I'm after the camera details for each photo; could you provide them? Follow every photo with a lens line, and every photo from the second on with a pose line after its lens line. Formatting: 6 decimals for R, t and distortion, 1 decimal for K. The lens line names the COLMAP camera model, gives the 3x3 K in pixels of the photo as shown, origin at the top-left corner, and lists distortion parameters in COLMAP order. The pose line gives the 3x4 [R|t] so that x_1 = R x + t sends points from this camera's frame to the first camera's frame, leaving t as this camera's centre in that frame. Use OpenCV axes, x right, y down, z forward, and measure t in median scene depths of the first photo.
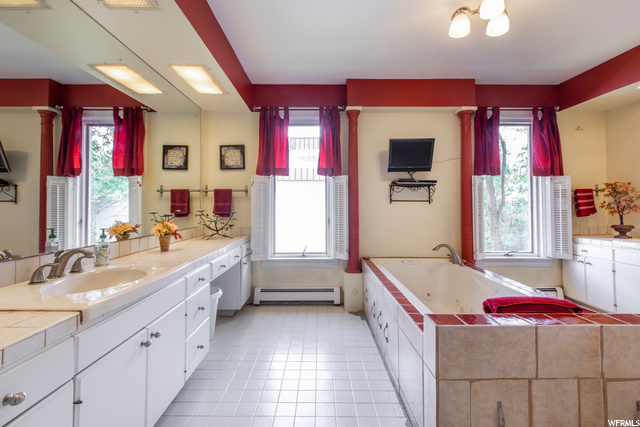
lens RADIAL K [[291.7, 0, 318.9], [0, 291.7, 211.3], [0, 0, 1]] dist [0.000976, 0.000216]
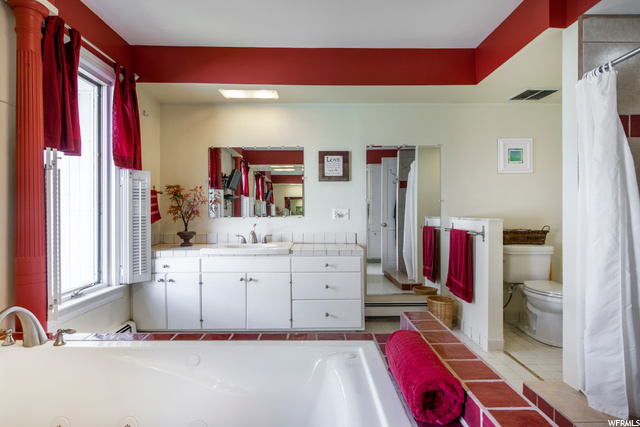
lens RADIAL K [[342.0, 0, 320.3], [0, 342.0, 212.3], [0, 0, 1]] dist [-0.002960, -0.000185]
pose [[-0.004739, -0.000962, 0.999988, -0.042320], [0.017730, 0.999842, 0.001046, -0.007899], [-0.999832, 0.017735, -0.004722, 0.552800]]
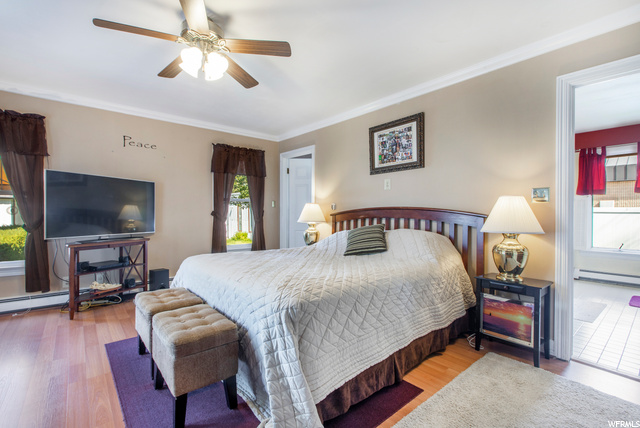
lens RADIAL K [[291.7, 0, 318.0], [0, 291.7, 214.1], [0, 0, 1]] dist [0.000976, 0.000216]
pose [[0.636450, 0.003916, -0.771308, 0.104244], [-0.011820, 0.999919, -0.004678, 0.001561], [0.771227, 0.012094, 0.636445, -1.006246]]
